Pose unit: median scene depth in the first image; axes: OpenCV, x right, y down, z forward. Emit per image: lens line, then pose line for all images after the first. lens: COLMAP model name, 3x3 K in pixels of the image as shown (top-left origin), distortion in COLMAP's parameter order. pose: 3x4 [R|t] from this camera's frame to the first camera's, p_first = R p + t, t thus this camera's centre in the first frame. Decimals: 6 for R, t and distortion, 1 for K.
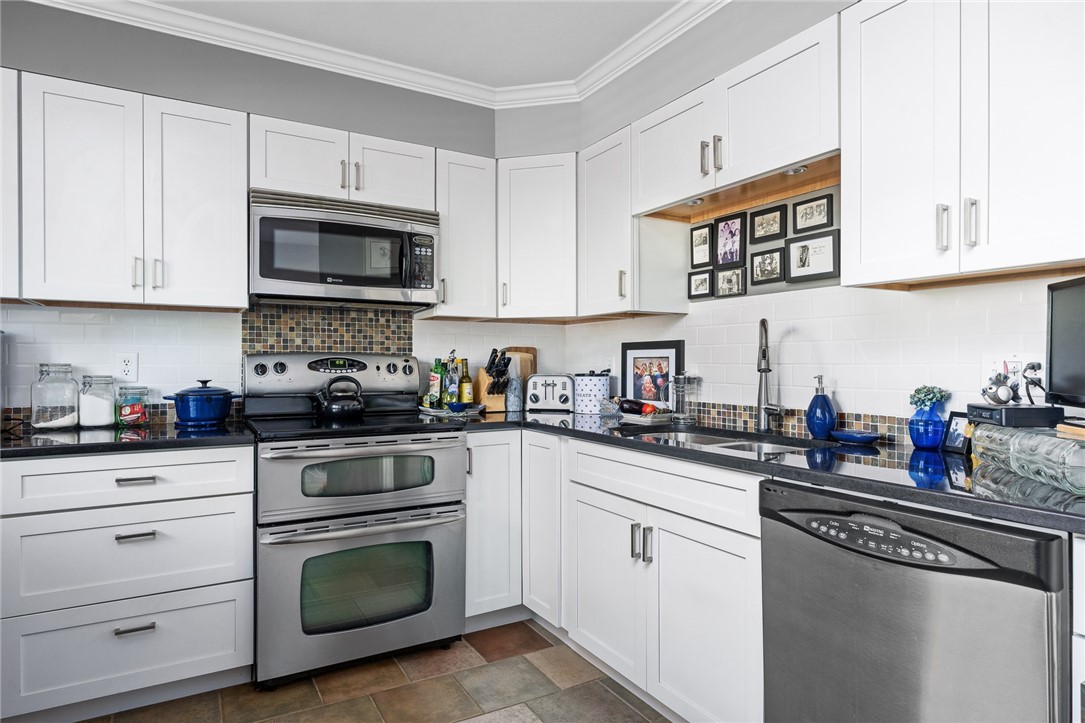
lens RADIAL K [[613.4, 0, 542.9], [0, 613.4, 364.3], [0, 0, 1]] dist [0.001177, -0.001185]
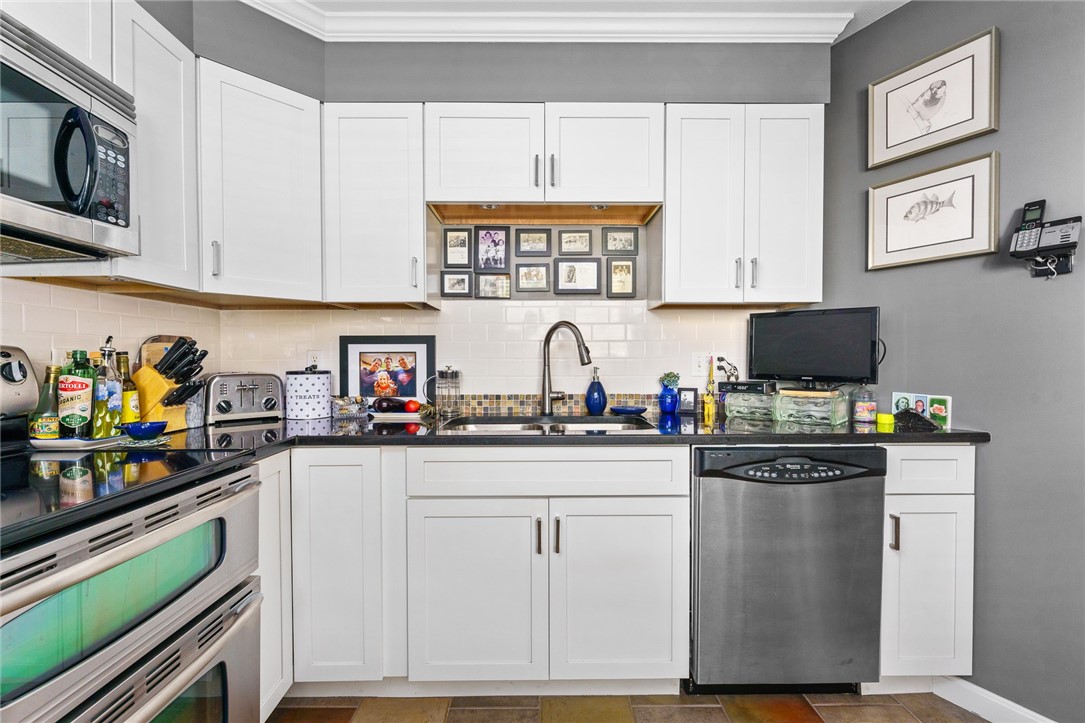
lens RADIAL K [[476.9, 0, 538.0], [0, 476.9, 364.8], [0, 0, 1]] dist [-0.000462, -0.000014]
pose [[0.497622, -0.013585, 0.867287, -0.396839], [0.004704, 0.999905, 0.012963, -0.000387], [-0.867381, -0.002371, 0.497639, 0.474565]]
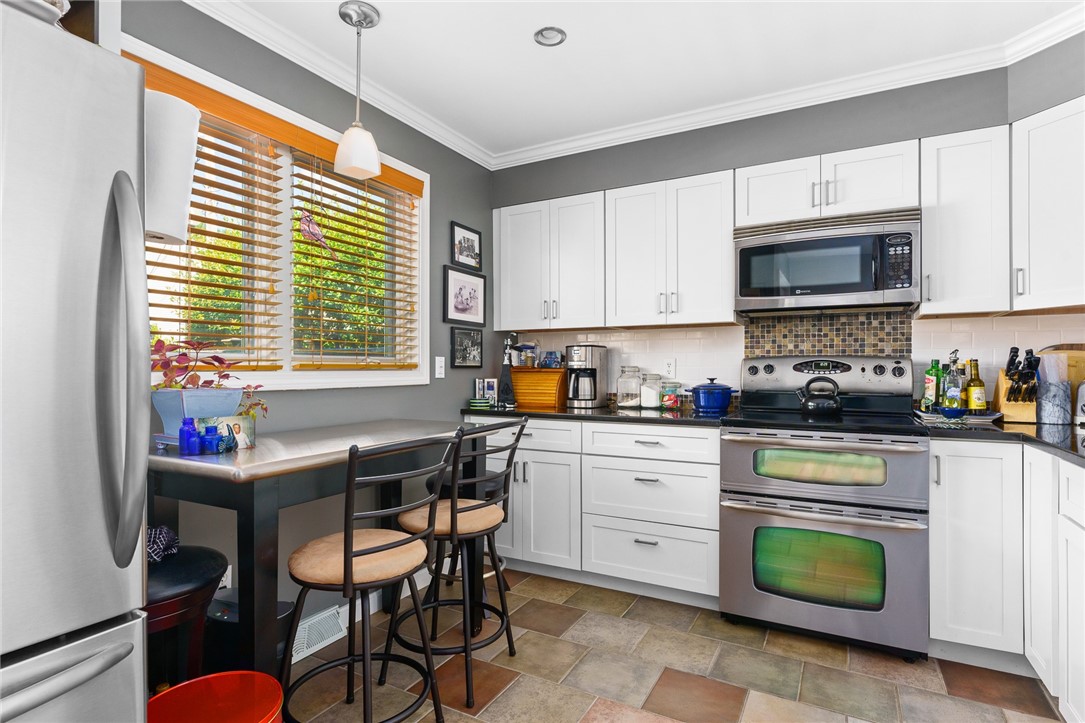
lens RADIAL K [[558.3, 0, 543.5], [0, 558.3, 365.3], [0, 0, 1]] dist [-0.000948, -0.000355]
pose [[0.520280, -0.004682, -0.853983, 0.282703], [0.000008, 0.999985, -0.005478, 0.004323], [0.853996, 0.002843, 0.520272, 0.054957]]
